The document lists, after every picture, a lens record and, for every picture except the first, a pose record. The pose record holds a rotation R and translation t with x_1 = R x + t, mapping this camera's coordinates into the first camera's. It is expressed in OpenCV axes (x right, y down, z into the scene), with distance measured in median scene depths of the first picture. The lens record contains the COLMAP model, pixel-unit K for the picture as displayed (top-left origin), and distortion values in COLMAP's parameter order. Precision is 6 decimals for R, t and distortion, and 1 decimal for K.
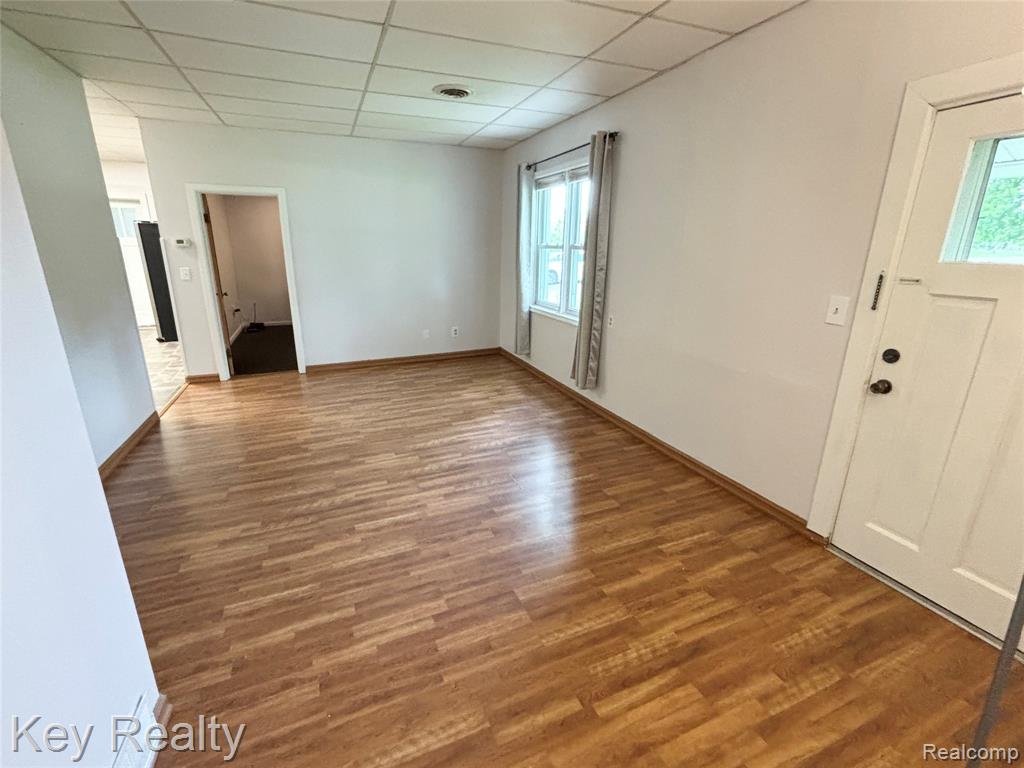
lens RADIAL K [[464.8, 0, 513.7], [0, 464.8, 385.2], [0, 0, 1]] dist [0.002760, -0.000155]
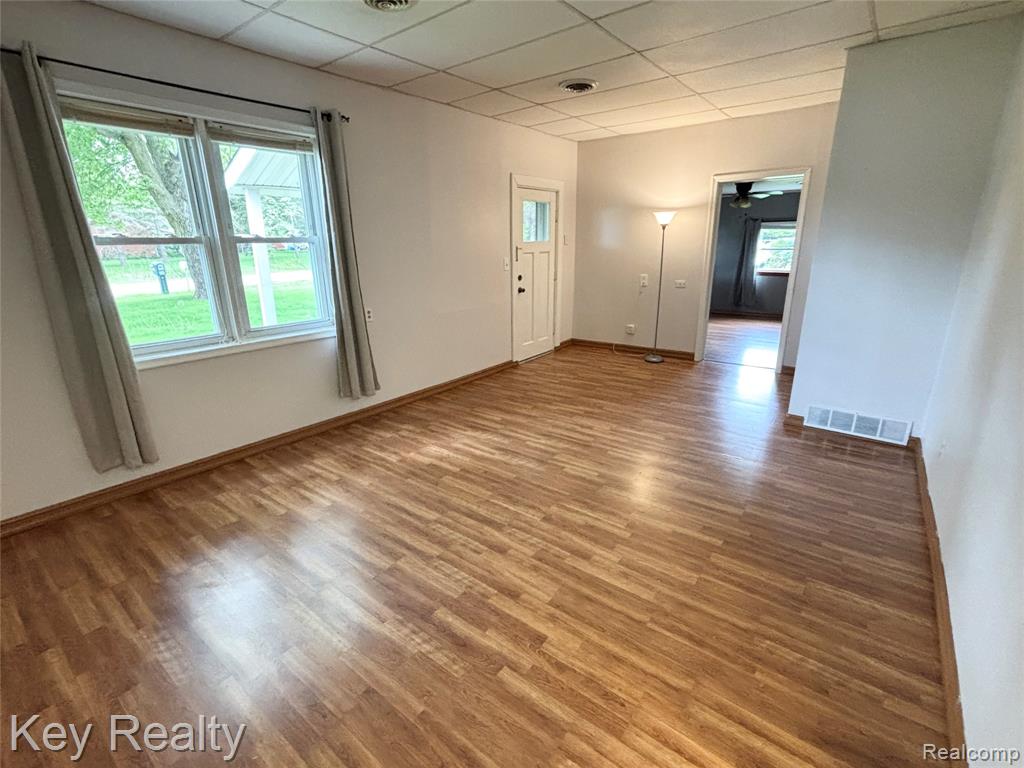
lens RADIAL K [[464.8, 0, 512.2], [0, 464.8, 382.5], [0, 0, 1]] dist [0.002760, -0.000155]
pose [[-0.496735, -0.249656, 0.831220, -0.798074], [0.262187, 0.869822, 0.417933, -0.347391], [-0.827353, 0.425537, -0.366614, 1.182189]]
